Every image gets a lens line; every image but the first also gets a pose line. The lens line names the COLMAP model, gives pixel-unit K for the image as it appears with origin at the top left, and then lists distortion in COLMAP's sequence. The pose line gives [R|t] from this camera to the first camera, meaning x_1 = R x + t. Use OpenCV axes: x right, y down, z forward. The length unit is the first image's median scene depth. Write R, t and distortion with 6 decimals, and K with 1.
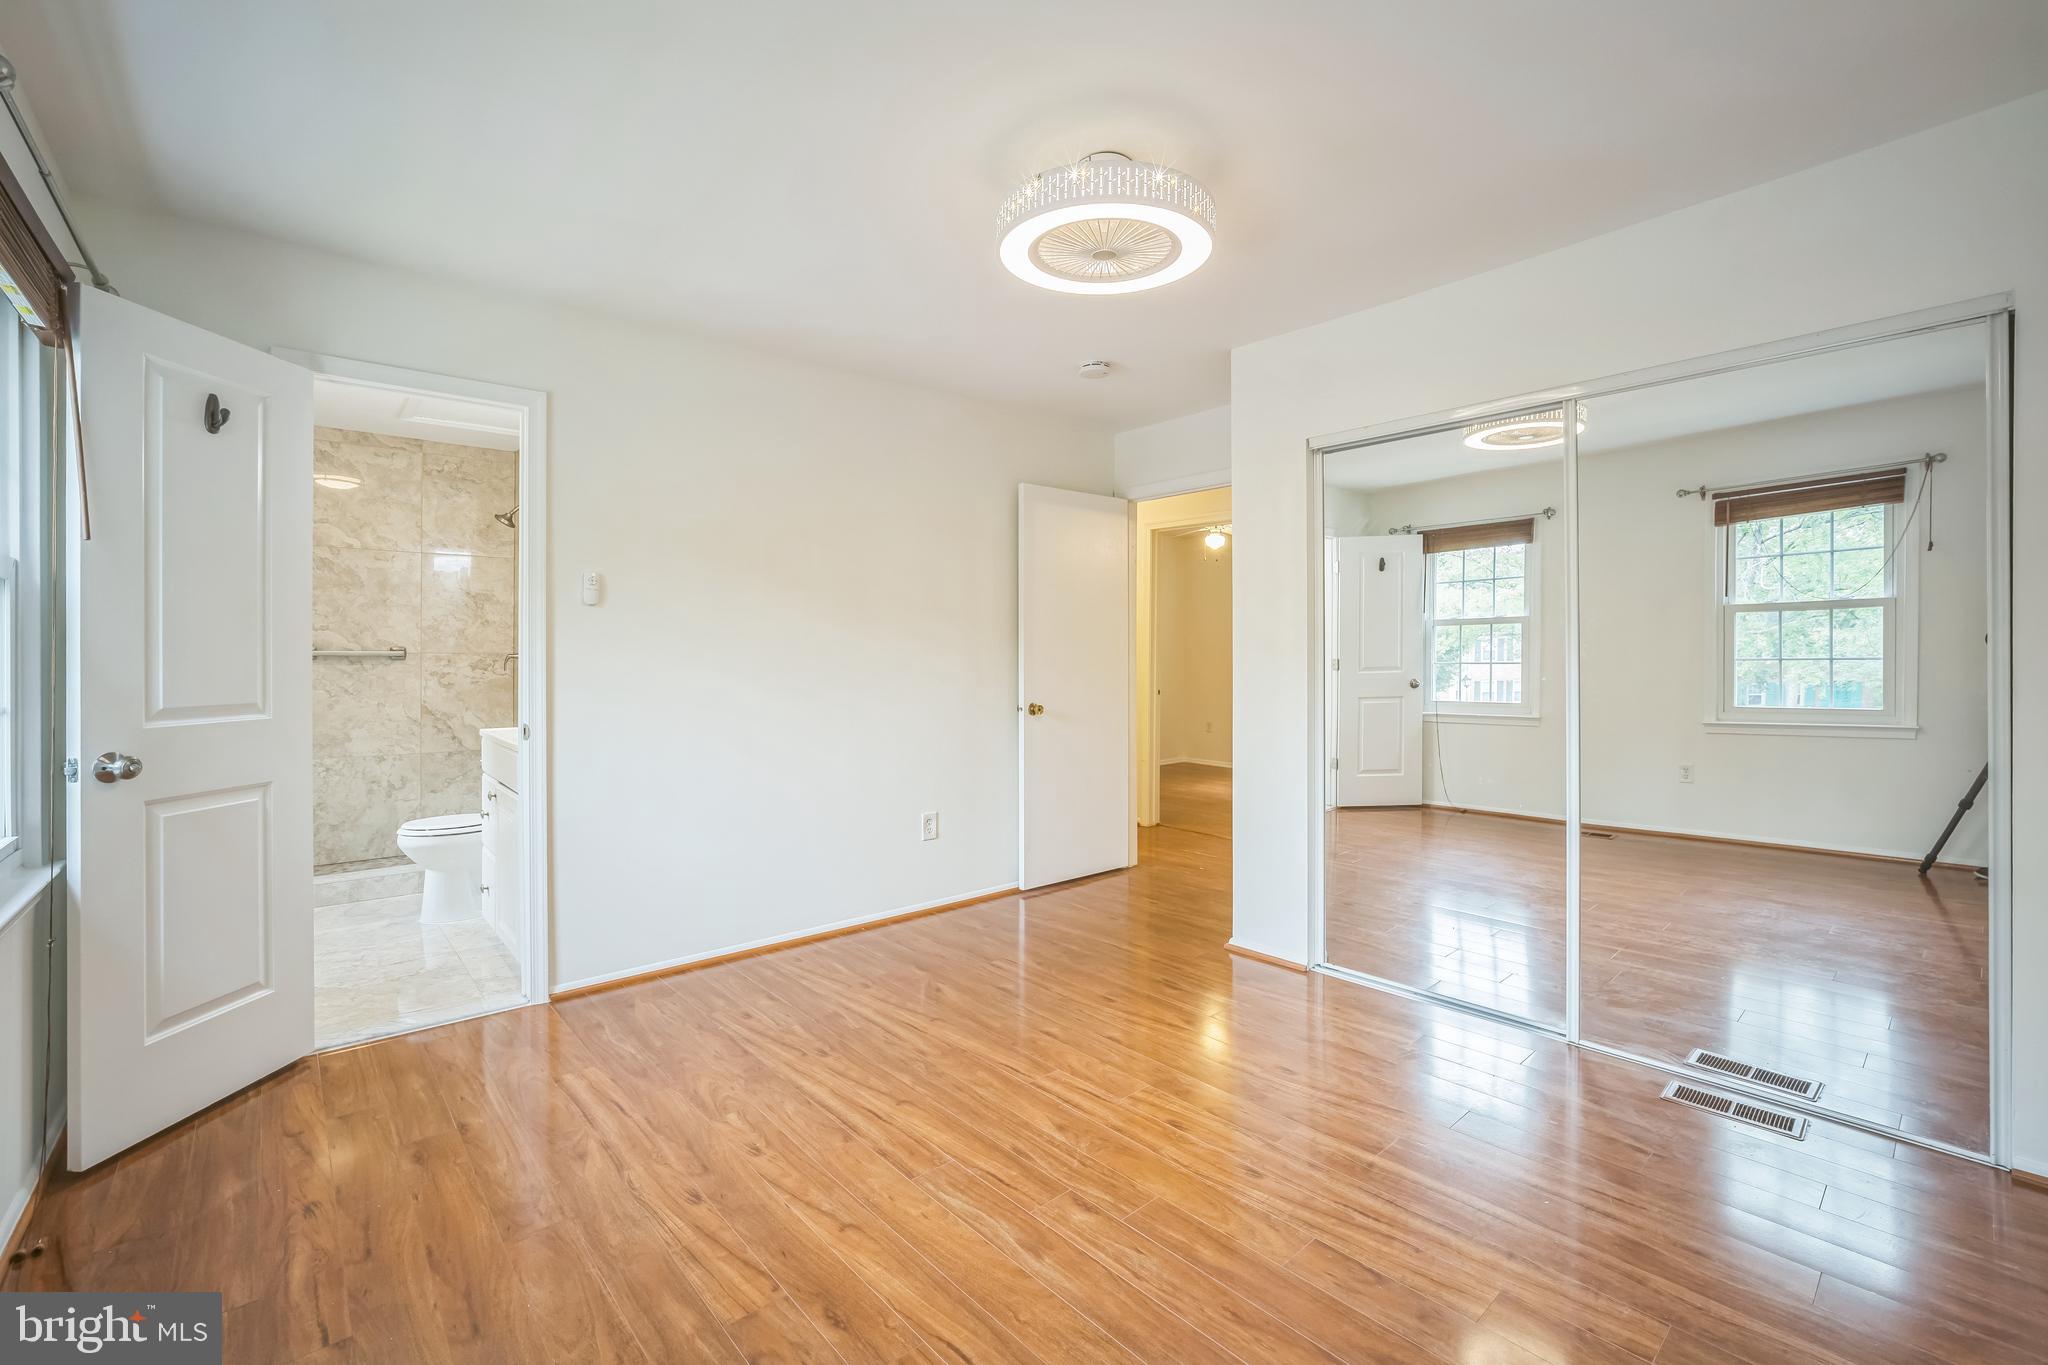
lens RADIAL K [[886.8, 0, 1035.9], [0, 886.8, 670.9], [0, 0, 1]] dist [-0.014041, 0.000651]
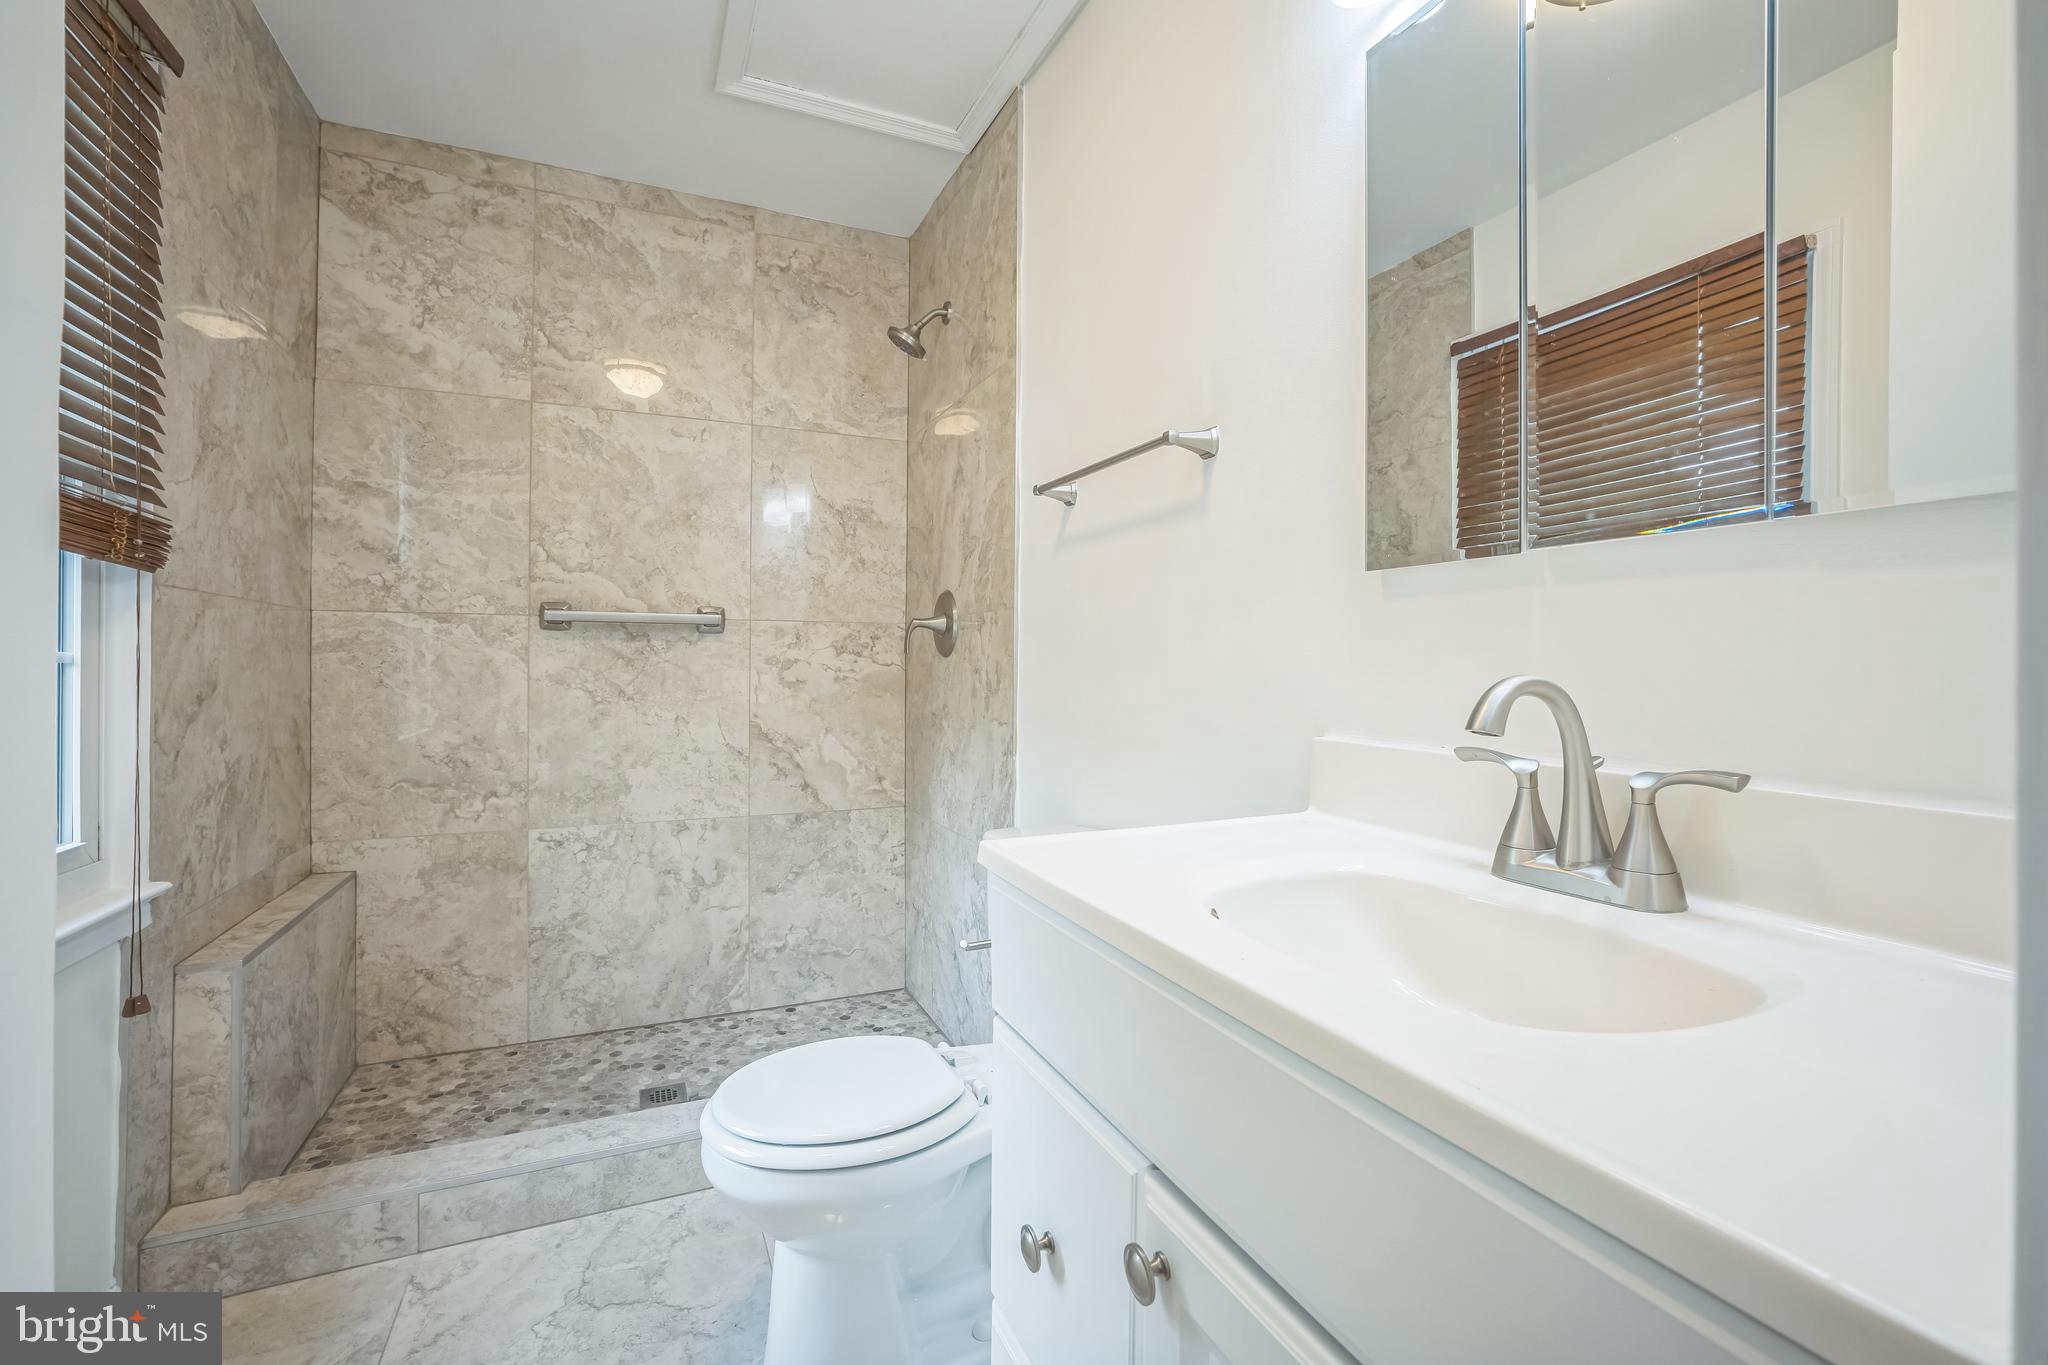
lens RADIAL K [[886.8, 0, 1035.9], [0, 886.8, 670.9], [0, 0, 1]] dist [-0.014041, 0.000651]
pose [[0.959494, -0.004531, -0.281694, -0.397437], [0.000114, 0.999877, -0.015695, 0.017482], [0.281730, 0.015027, 0.959376, 0.558194]]
